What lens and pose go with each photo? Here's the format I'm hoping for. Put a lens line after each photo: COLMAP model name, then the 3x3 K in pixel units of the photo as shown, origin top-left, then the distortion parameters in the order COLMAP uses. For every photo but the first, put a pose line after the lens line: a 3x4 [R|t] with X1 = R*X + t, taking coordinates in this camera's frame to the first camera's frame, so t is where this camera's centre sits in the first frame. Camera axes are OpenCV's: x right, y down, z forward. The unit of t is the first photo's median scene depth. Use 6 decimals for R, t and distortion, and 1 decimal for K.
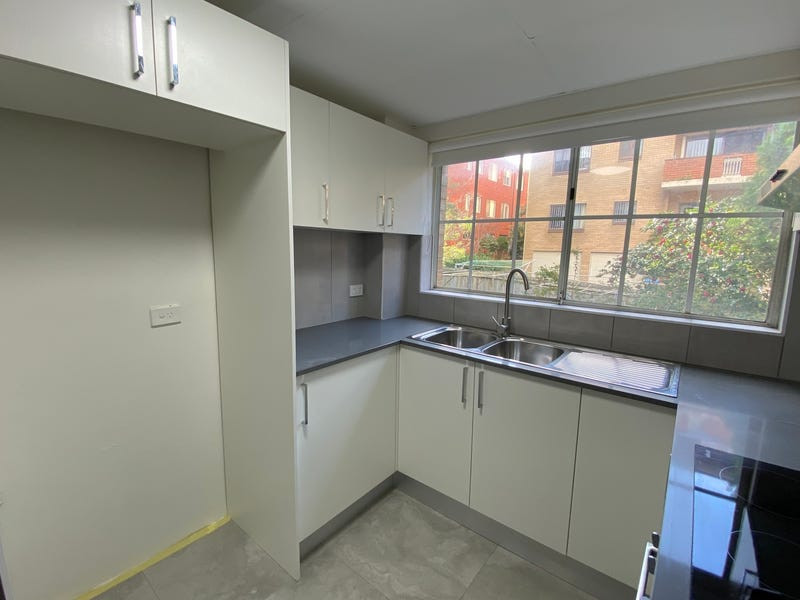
lens RADIAL K [[374.9, 0, 399.5], [0, 374.9, 296.8], [0, 0, 1]] dist [0.021665, -0.000298]
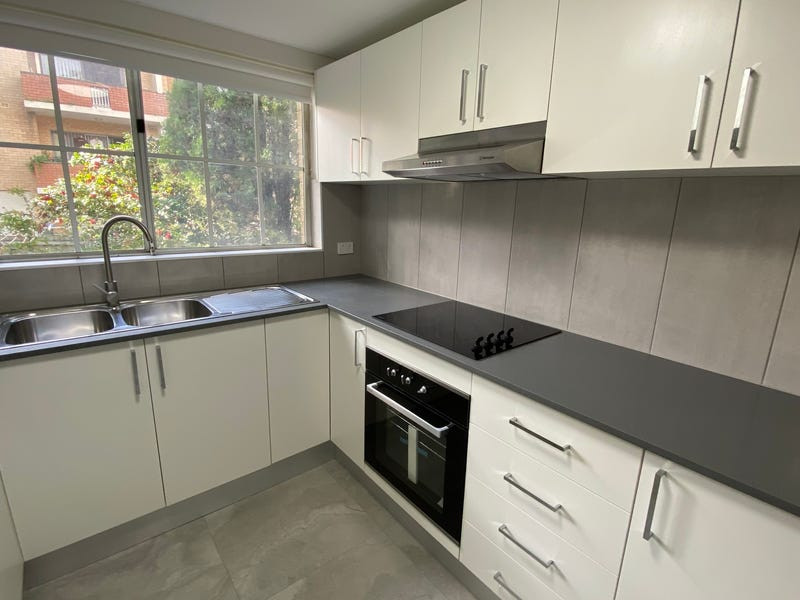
lens RADIAL K [[408.4, 0, 399.0], [0, 408.4, 297.6], [0, 0, 1]] dist [0.044904, -0.026655]
pose [[0.214866, -0.245575, 0.945265, -0.474809], [0.110005, 0.967797, 0.226423, -0.048160], [-0.970428, 0.055333, 0.234961, 0.260238]]
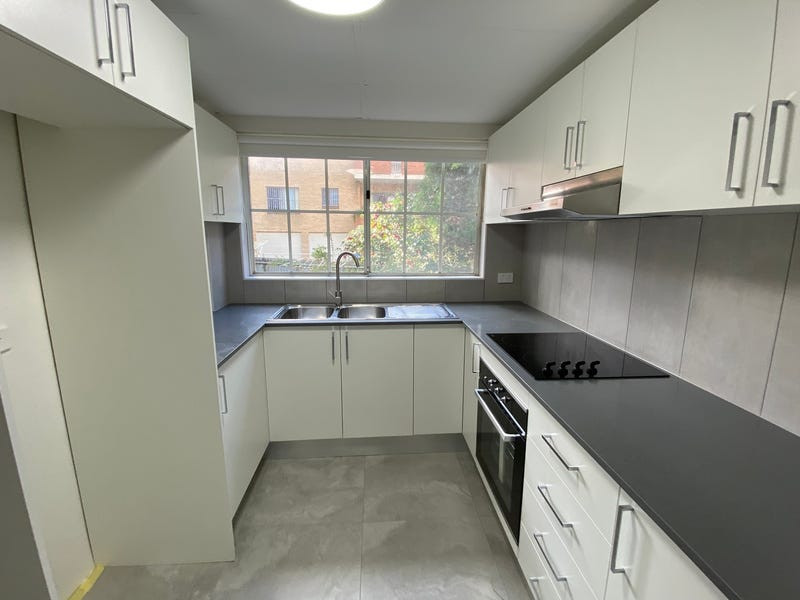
lens RADIAL K [[370.0, 0, 402.8], [0, 370.0, 298.5], [0, 0, 1]] dist [0.021996, -0.000614]
pose [[0.728475, -0.143357, 0.669905, -0.456796], [0.103400, 0.989666, 0.099343, -0.023214], [-0.677224, -0.003100, 0.735770, -0.072681]]
